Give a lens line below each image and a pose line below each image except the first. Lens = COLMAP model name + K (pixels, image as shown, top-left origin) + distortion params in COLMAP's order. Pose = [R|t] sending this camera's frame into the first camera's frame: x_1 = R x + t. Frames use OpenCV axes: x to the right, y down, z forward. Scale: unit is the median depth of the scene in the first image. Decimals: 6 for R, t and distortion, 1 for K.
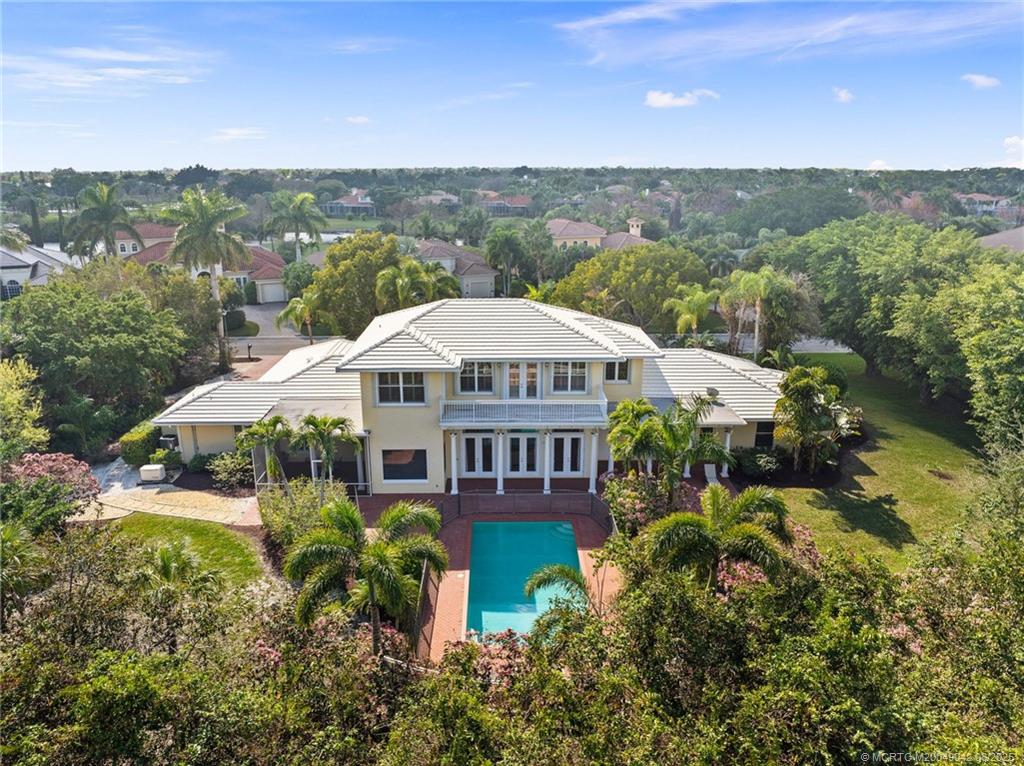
lens RADIAL K [[710.7, 0, 512.0], [0, 710.7, 383.0], [0, 0, 1]] dist [-0.040910, 0.001704]
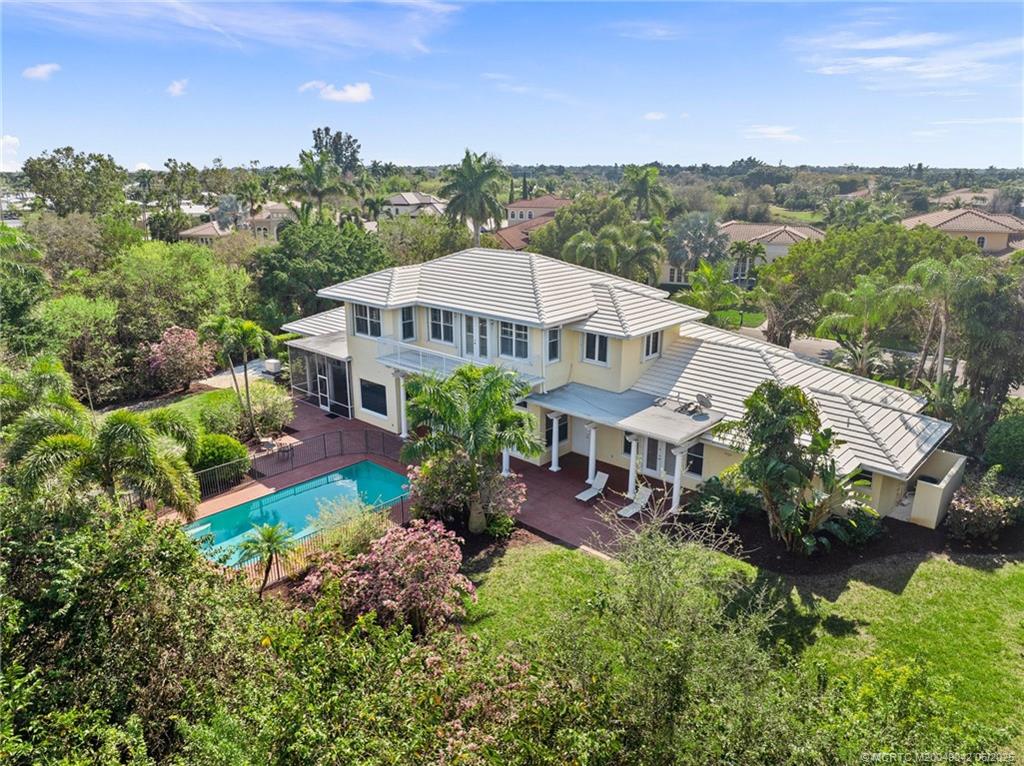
lens RADIAL K [[710.1, 0, 512.0], [0, 710.1, 383.0], [0, 0, 1]] dist [-0.030176, -0.022902]
pose [[0.728714, 0.197746, -0.655646, 0.665016], [-0.194501, 0.977739, 0.078713, -0.025917], [0.656616, 0.070165, 0.750954, 0.347504]]
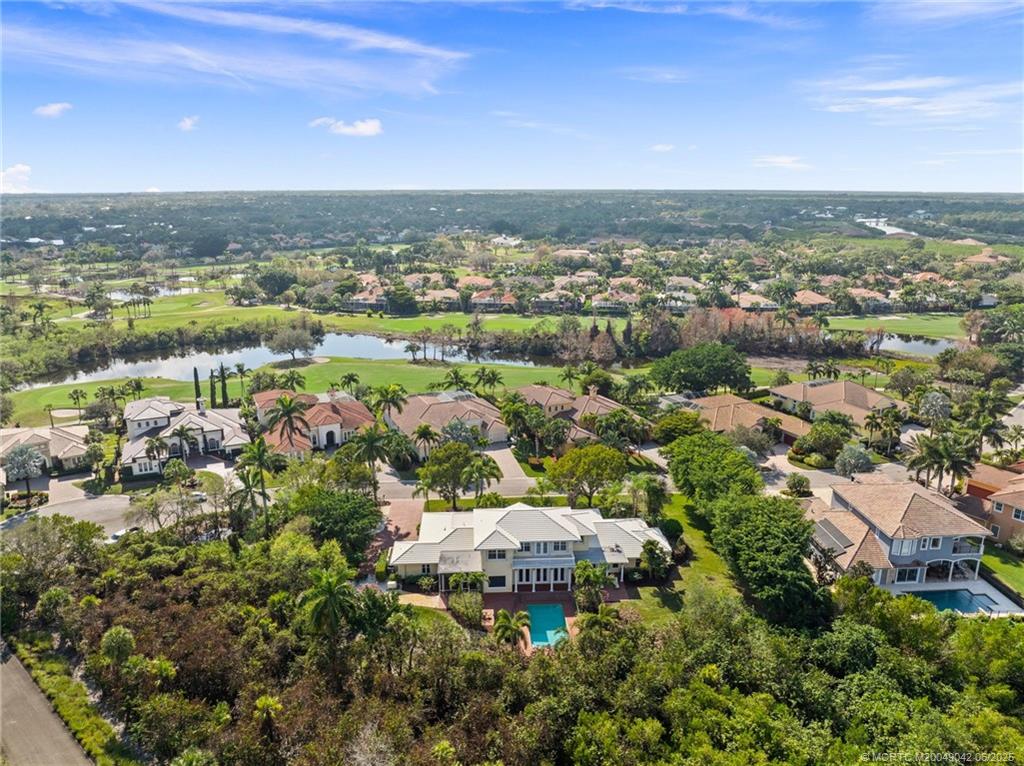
lens RADIAL K [[710.1, 0, 512.0], [0, 710.1, 383.0], [0, 0, 1]] dist [-0.030176, -0.022902]
pose [[0.999255, -0.009018, 0.037520, -0.184664], [0.009927, 0.999660, -0.024122, -0.539462], [-0.037290, 0.024477, 0.999005, -1.581507]]
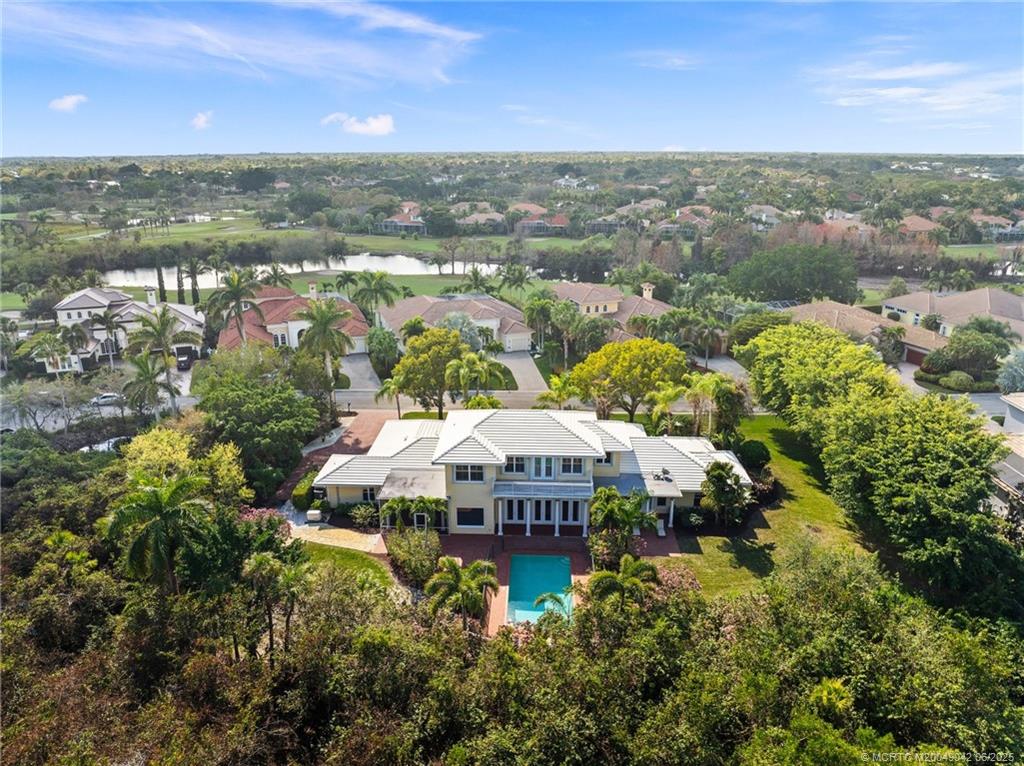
lens RADIAL K [[710.7, 0, 512.0], [0, 710.7, 383.0], [0, 0, 1]] dist [-0.040910, 0.001704]
pose [[0.998308, 0.016180, -0.055848, 0.031743], [-0.014849, 0.999598, 0.024168, -0.233025], [0.056217, -0.023298, 0.998147, -0.620854]]
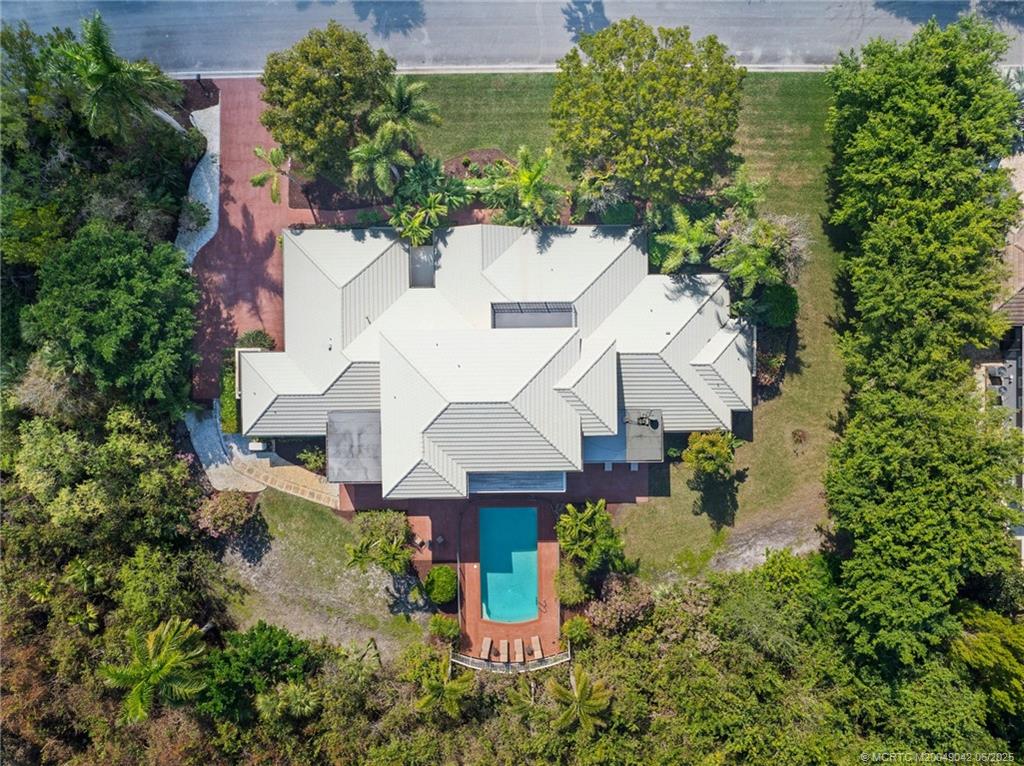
lens RADIAL K [[710.7, 0, 512.0], [0, 710.7, 383.0], [0, 0, 1]] dist [-0.040910, 0.001704]
pose [[0.999961, 0.005162, 0.007217, 0.008737], [-0.008355, 0.273936, 0.961712, -1.392874], [0.002988, -0.961734, 0.273968, 0.754188]]
